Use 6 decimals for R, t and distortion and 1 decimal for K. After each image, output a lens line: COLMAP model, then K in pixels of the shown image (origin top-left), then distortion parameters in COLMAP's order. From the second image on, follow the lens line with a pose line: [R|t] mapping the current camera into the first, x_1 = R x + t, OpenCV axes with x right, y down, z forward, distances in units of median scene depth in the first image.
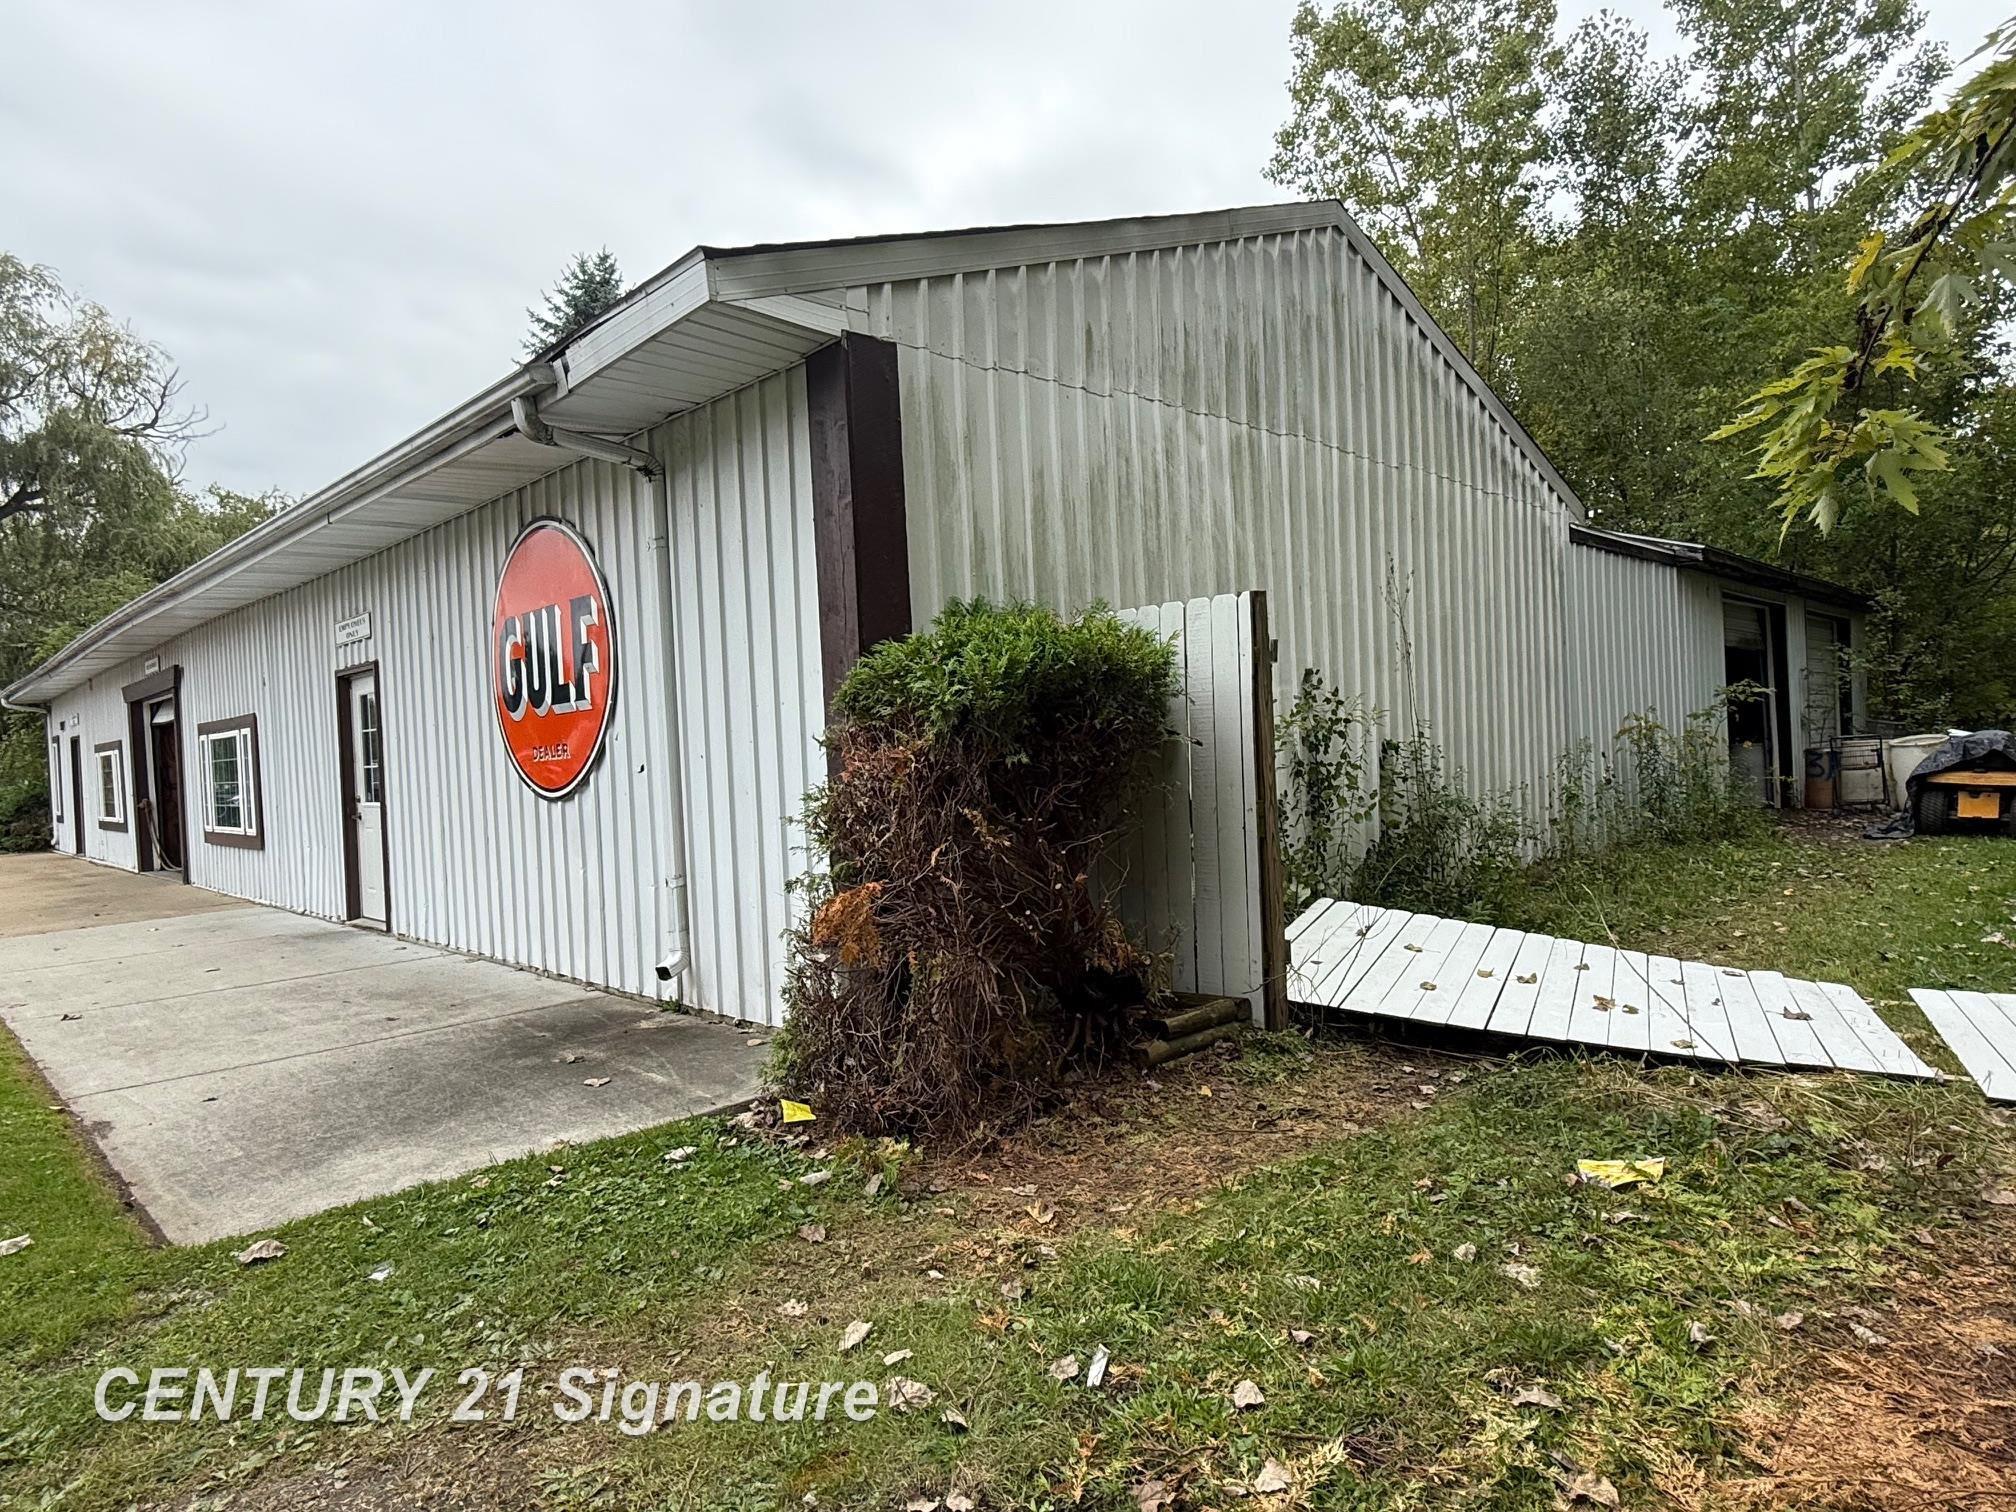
lens RADIAL K [[1163.9, 0, 1009.2], [0, 1163.9, 762.0], [0, 0, 1]] dist [0.000801, 0.002141]
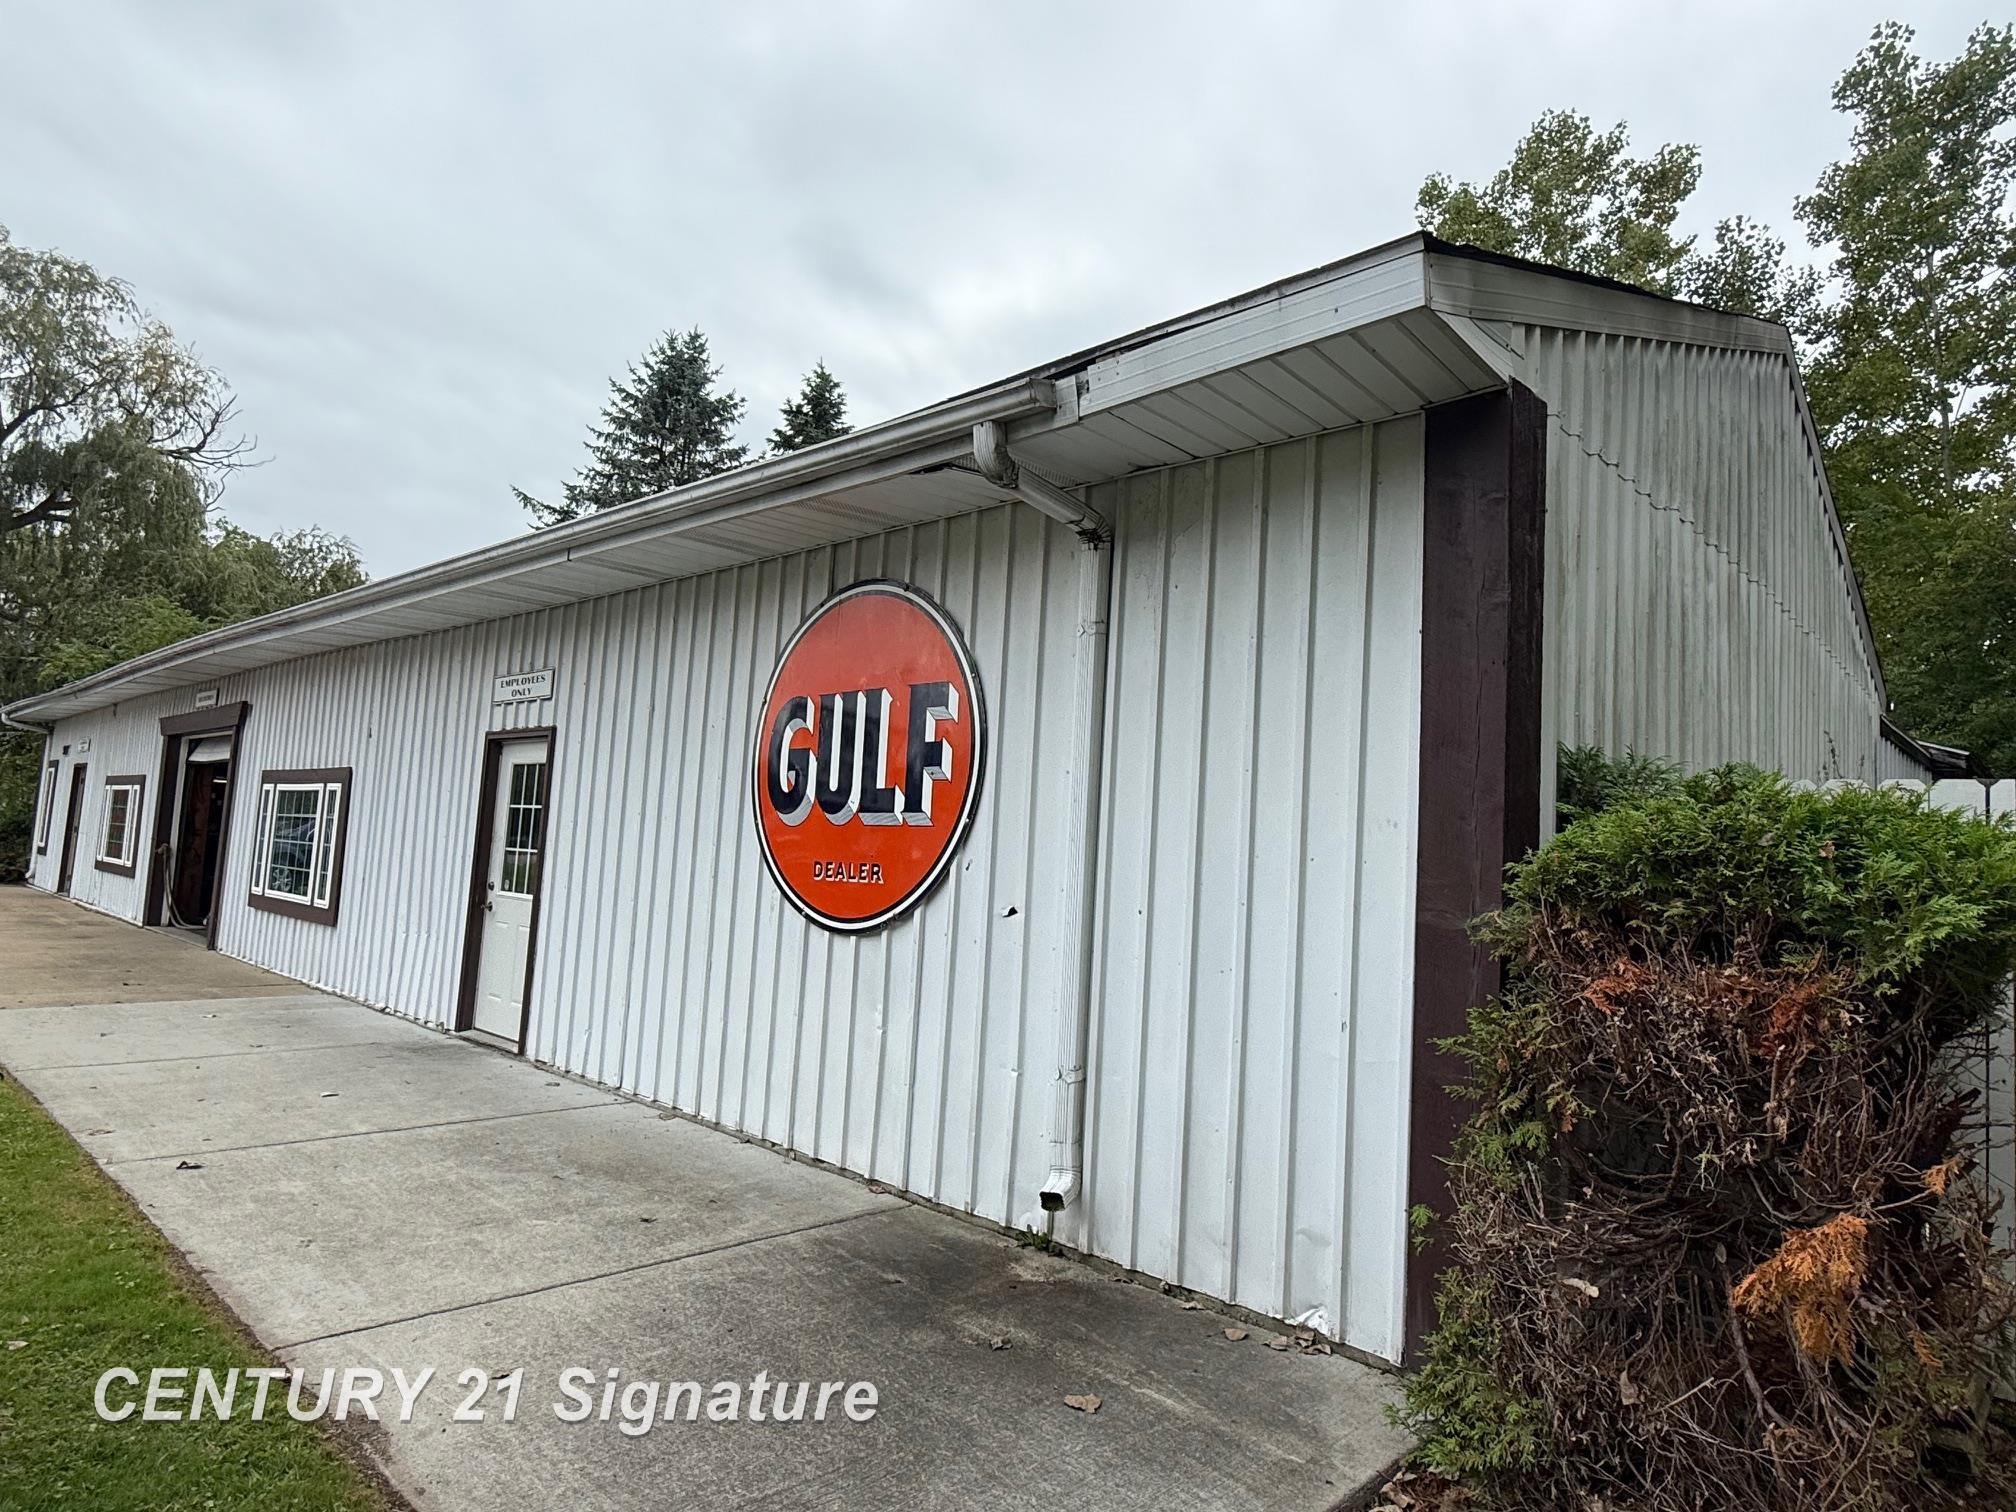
lens RADIAL K [[1167.2, 0, 1008.0], [0, 1167.2, 756.0], [0, 0, 1]] dist [0.003389, -0.002138]
pose [[0.994105, 0.105975, 0.022901, -0.129104], [-0.102928, 0.988826, -0.107834, -0.004797], [-0.034073, 0.104841, 0.993905, 0.083623]]
